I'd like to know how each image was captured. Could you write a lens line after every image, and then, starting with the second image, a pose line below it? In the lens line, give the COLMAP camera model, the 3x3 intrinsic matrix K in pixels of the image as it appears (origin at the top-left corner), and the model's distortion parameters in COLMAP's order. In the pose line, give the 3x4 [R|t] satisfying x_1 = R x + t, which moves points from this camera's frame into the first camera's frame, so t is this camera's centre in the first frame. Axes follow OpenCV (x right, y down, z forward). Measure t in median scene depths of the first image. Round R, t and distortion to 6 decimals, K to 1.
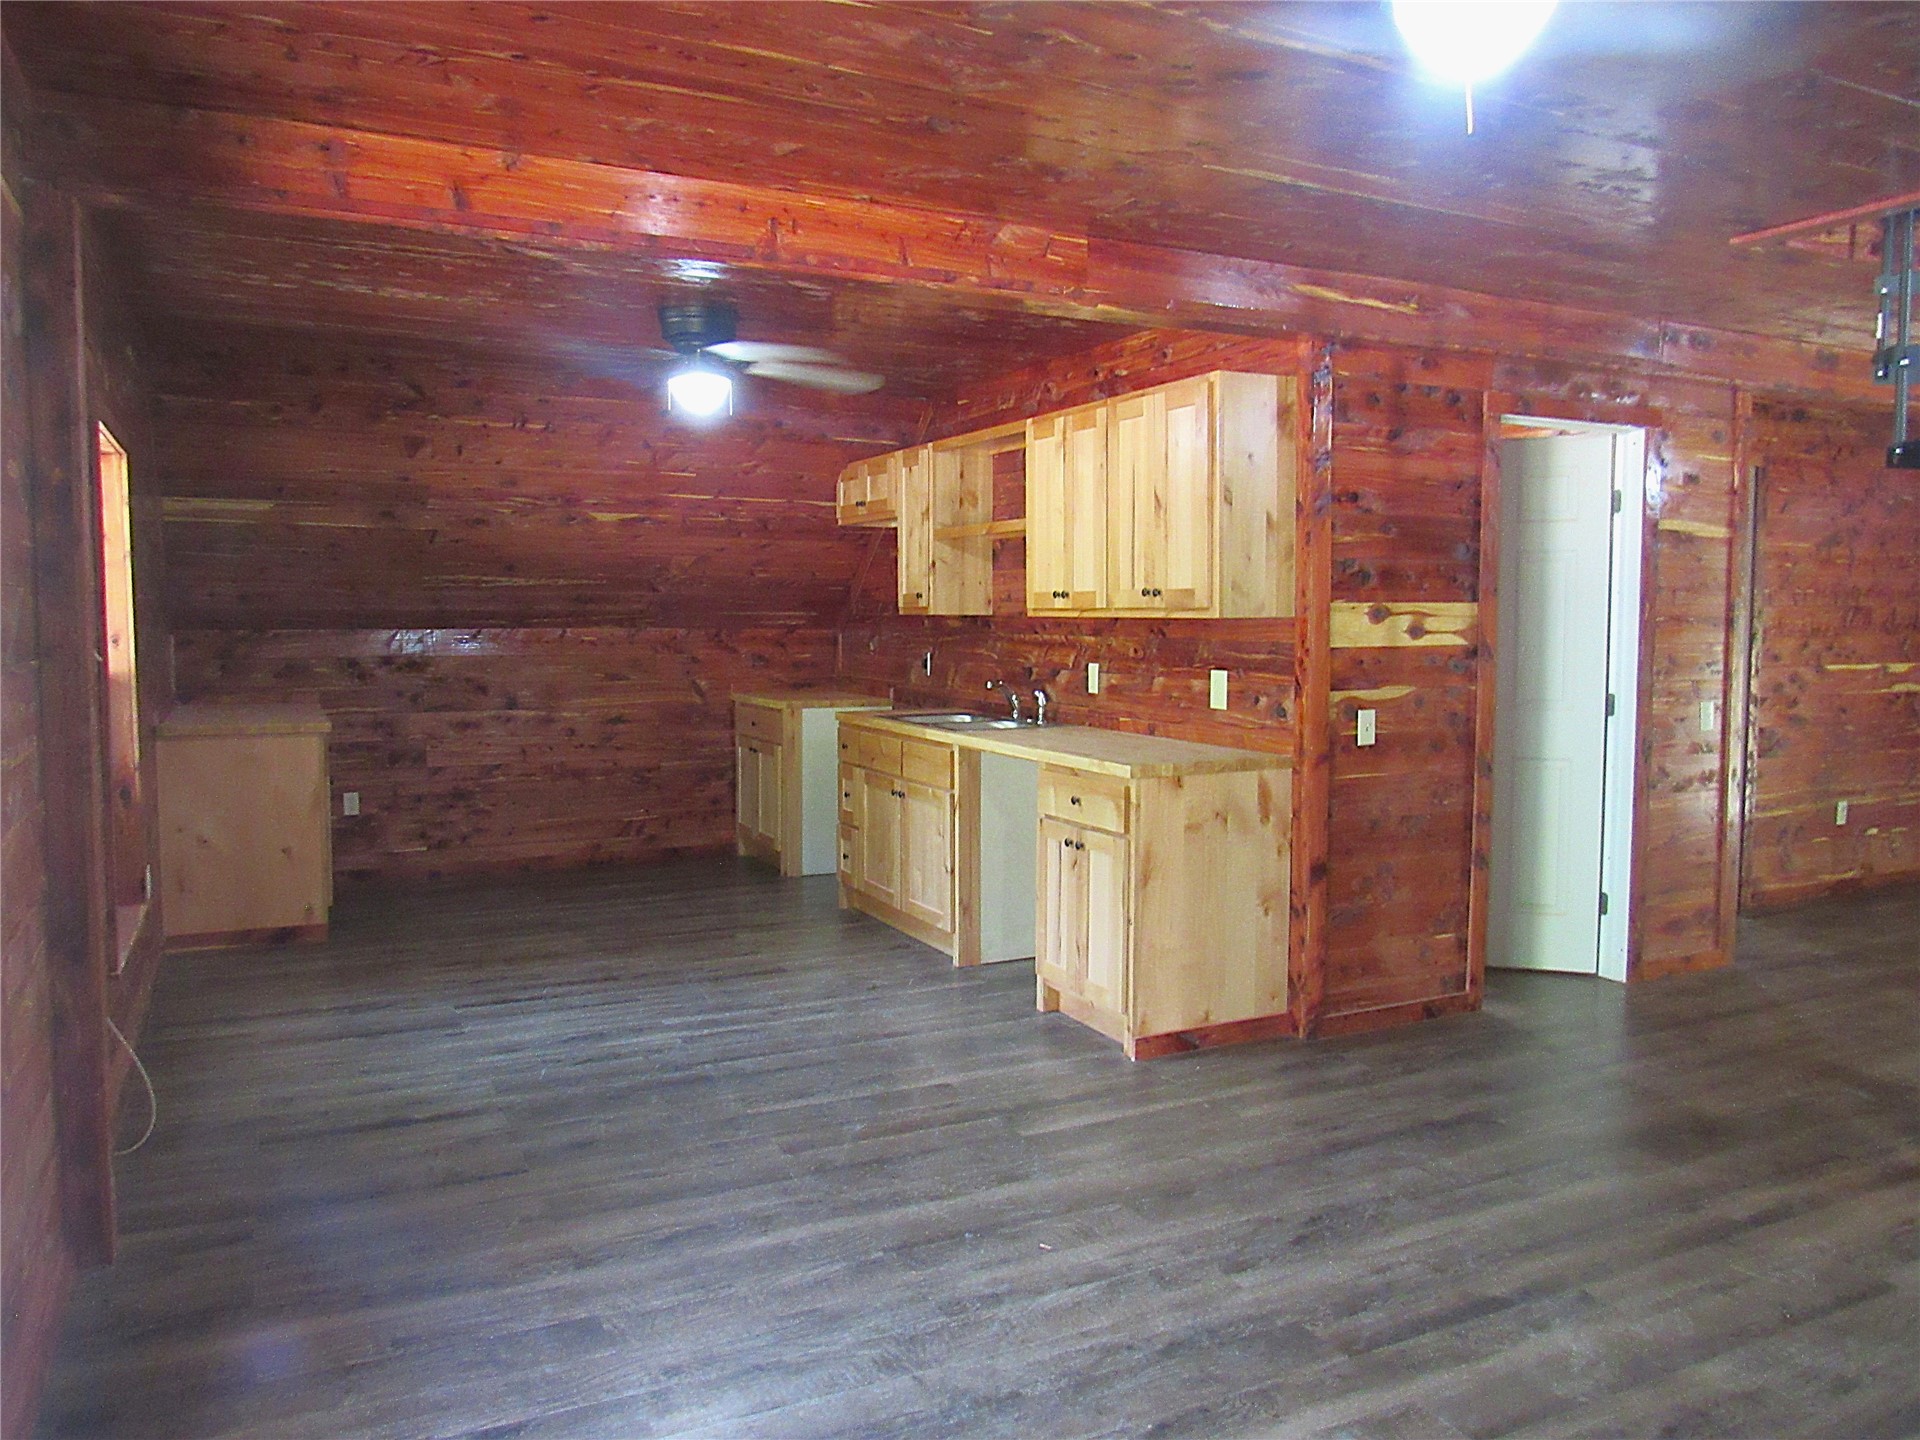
lens RADIAL K [[1370.8, 0, 960.0], [0, 1370.8, 720.0], [0, 0, 1]] dist [-0.023337, 0.004001]
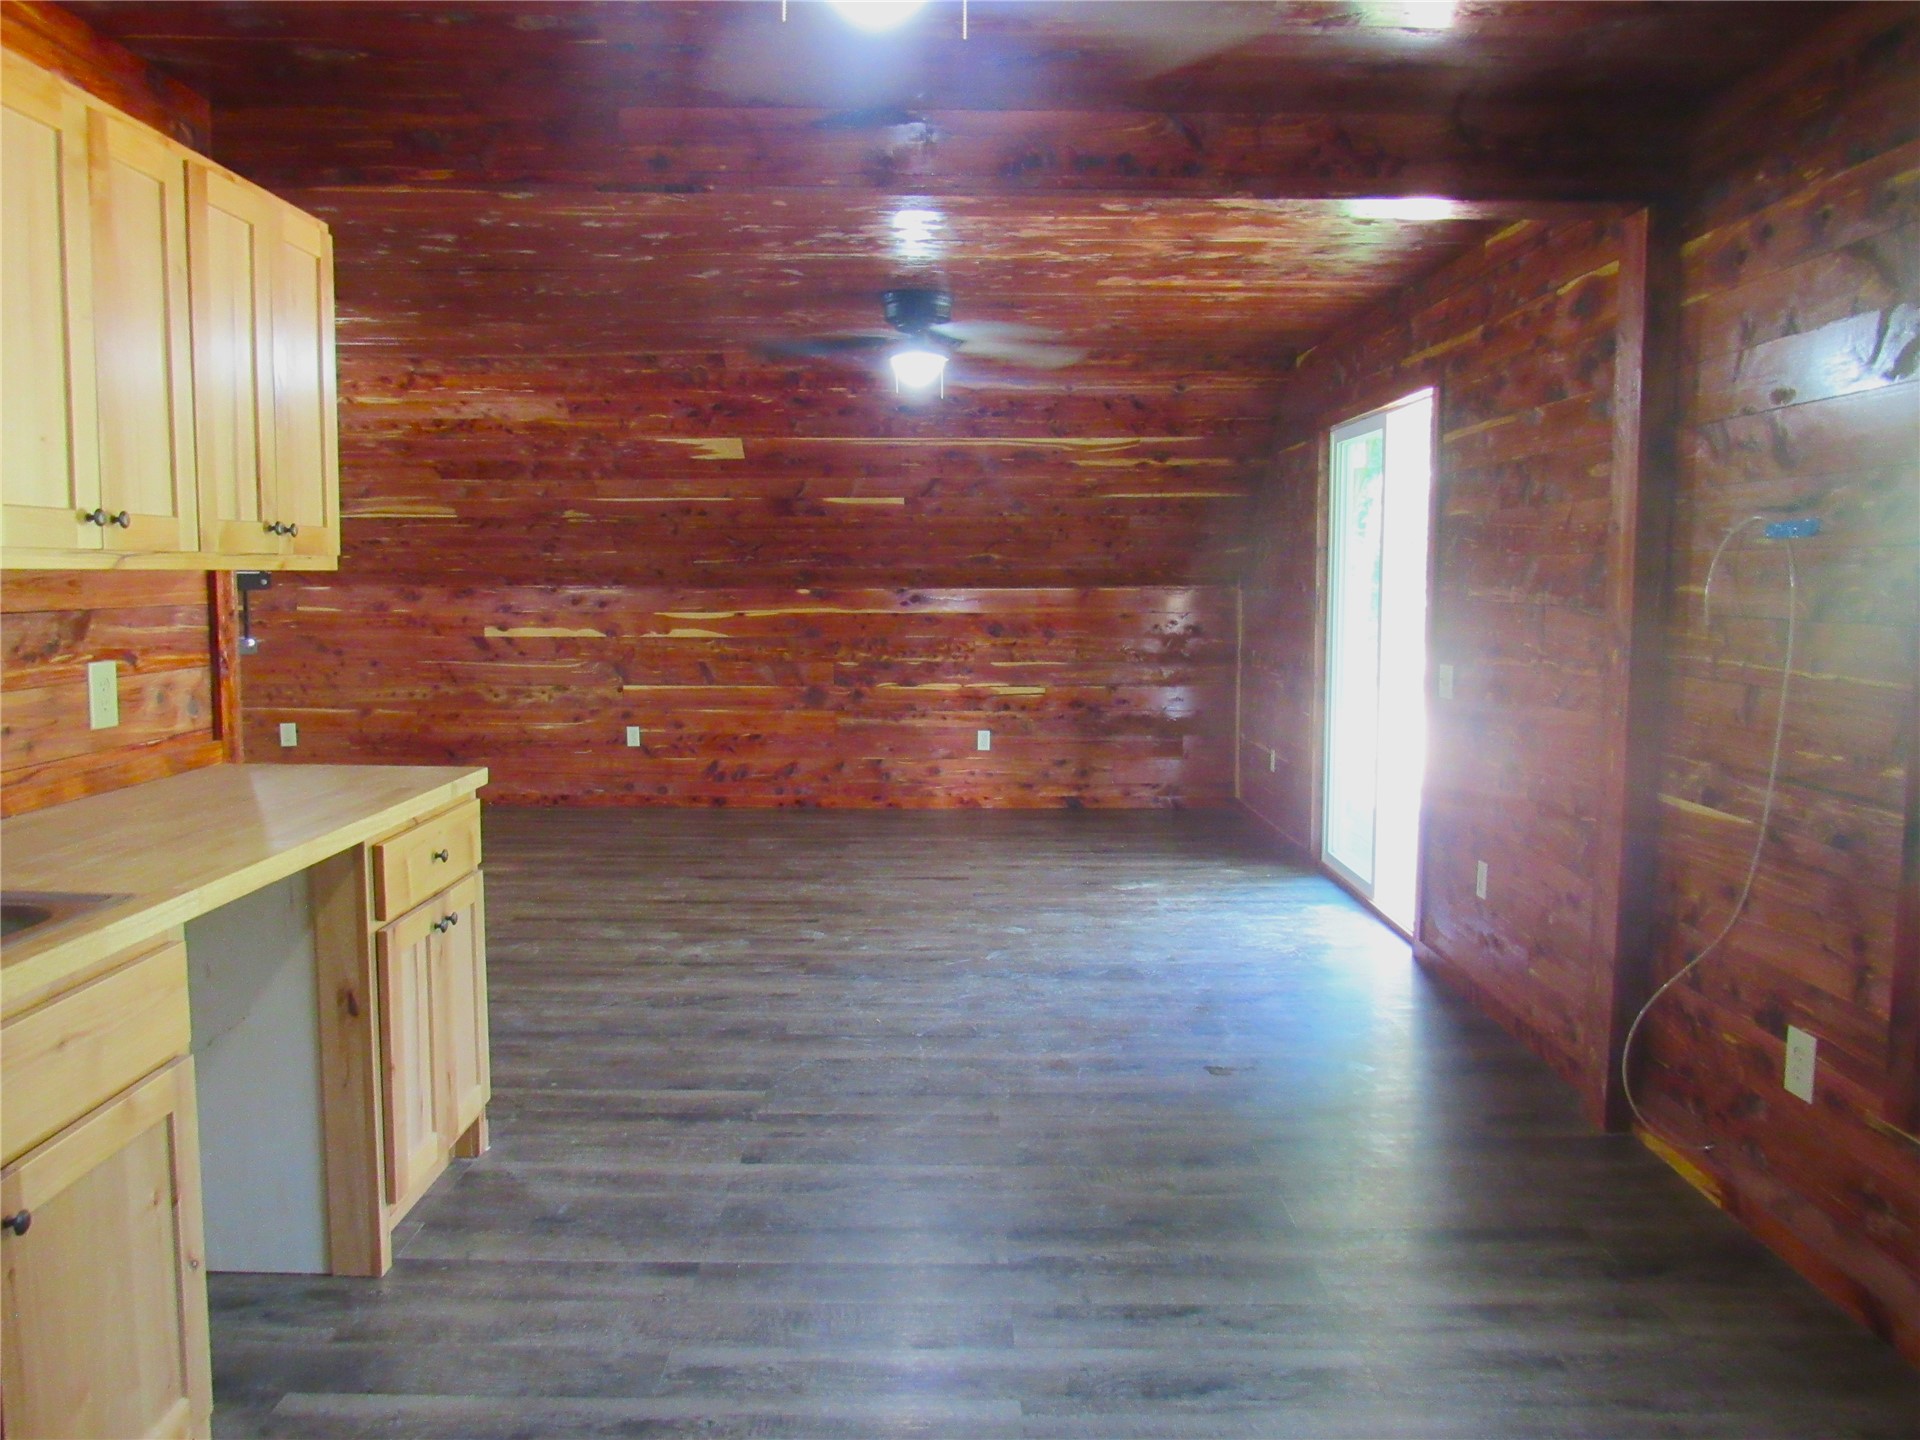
lens RADIAL K [[1379.5, 0, 960.0], [0, 1379.5, 720.0], [0, 0, 1]] dist [-0.019964, 0.013101]
pose [[-0.896663, -0.058723, 0.438803, -0.407695], [0.021624, 0.984172, 0.175893, -0.109488], [-0.442186, 0.167206, -0.881200, 1.433476]]
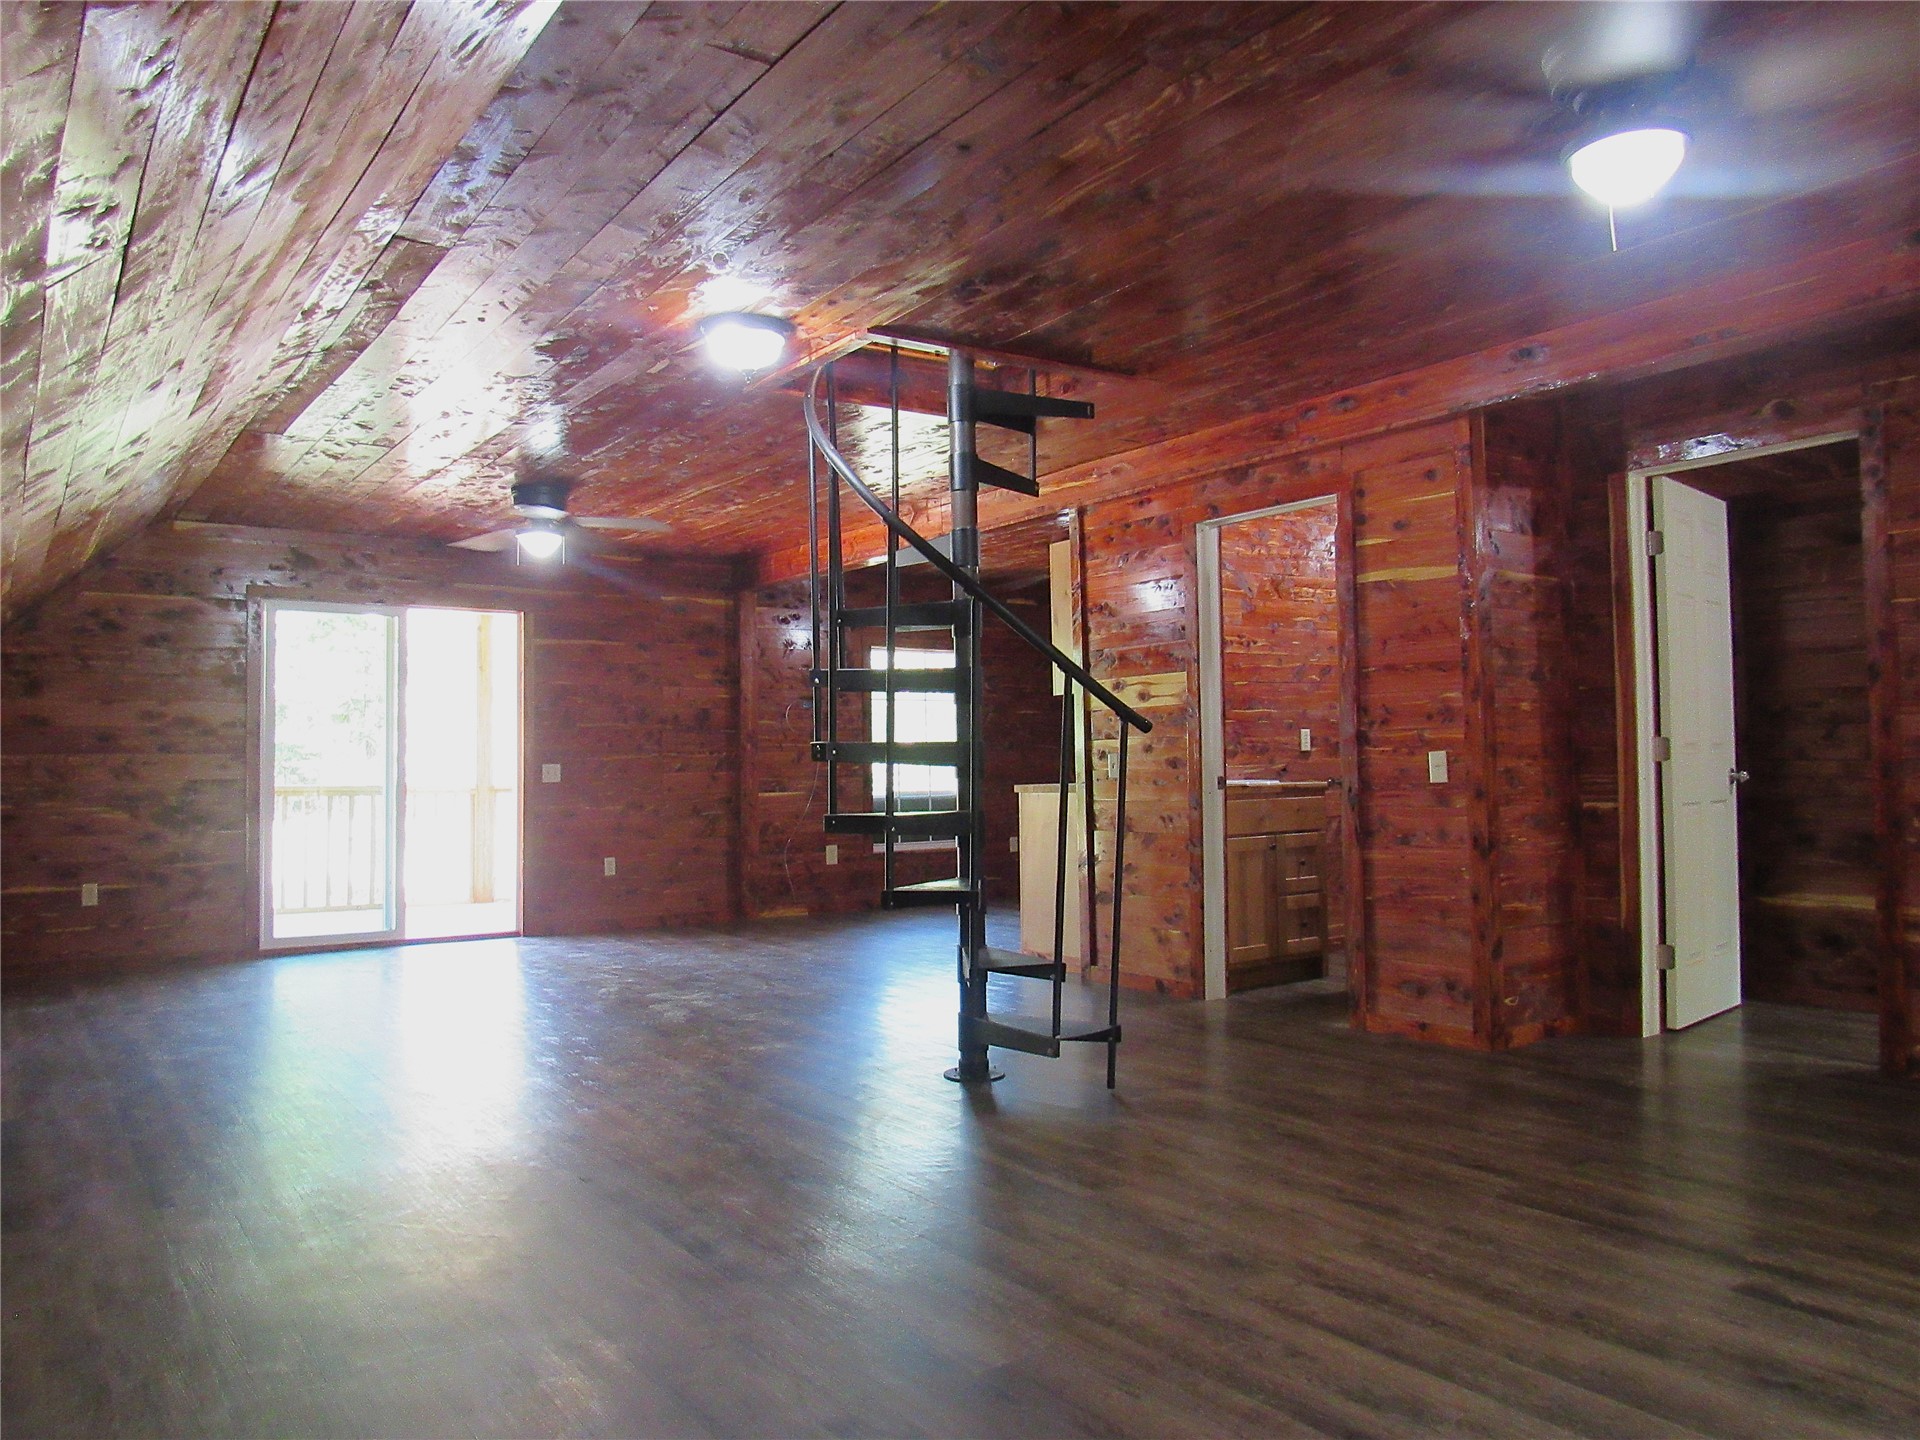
lens RADIAL K [[1370.8, 0, 960.0], [0, 1370.8, 720.0], [0, 0, 1]] dist [-0.023337, 0.004001]
pose [[0.149810, -0.036867, -0.988027, 1.682294], [-0.064417, 0.996817, -0.046962, 0.035643], [0.986614, 0.070681, 0.146959, 0.624141]]
